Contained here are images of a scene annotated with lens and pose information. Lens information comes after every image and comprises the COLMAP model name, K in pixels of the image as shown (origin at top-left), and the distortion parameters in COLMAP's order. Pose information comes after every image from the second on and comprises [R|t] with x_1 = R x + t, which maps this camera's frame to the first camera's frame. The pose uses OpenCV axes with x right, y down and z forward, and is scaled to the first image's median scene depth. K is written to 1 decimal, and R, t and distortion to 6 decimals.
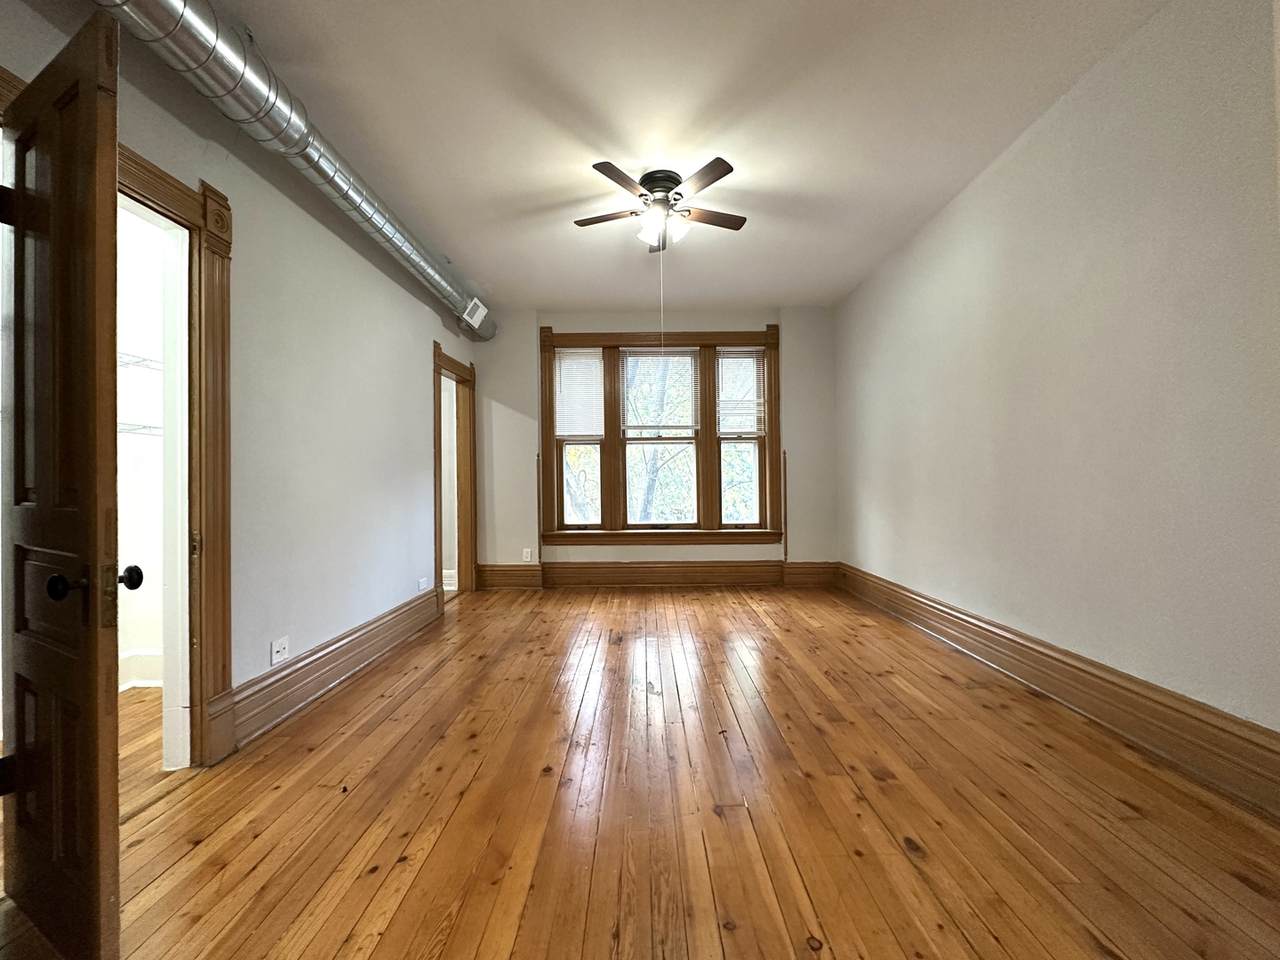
lens RADIAL K [[510.9, 0, 642.9], [0, 510.9, 478.3], [0, 0, 1]] dist [-0.001641, 0.000142]
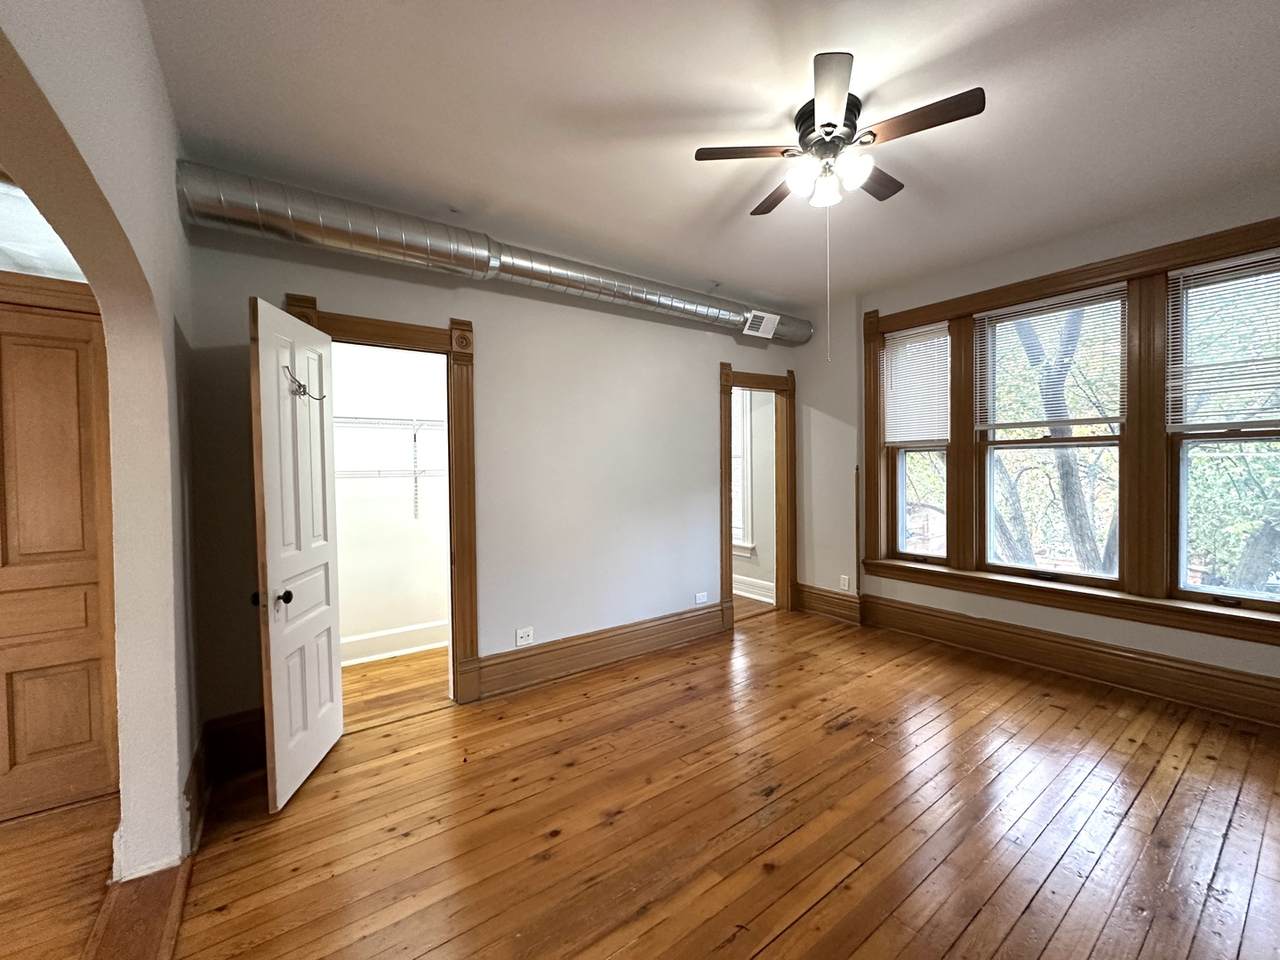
lens RADIAL K [[510.9, 0, 643.7], [0, 510.9, 479.2], [0, 0, 1]] dist [-0.001641, 0.000142]
pose [[0.591368, 0.023472, -0.806060, 0.269831], [0.011164, 0.999242, 0.037288, -0.062497], [0.806325, -0.031050, 0.590658, 0.214336]]
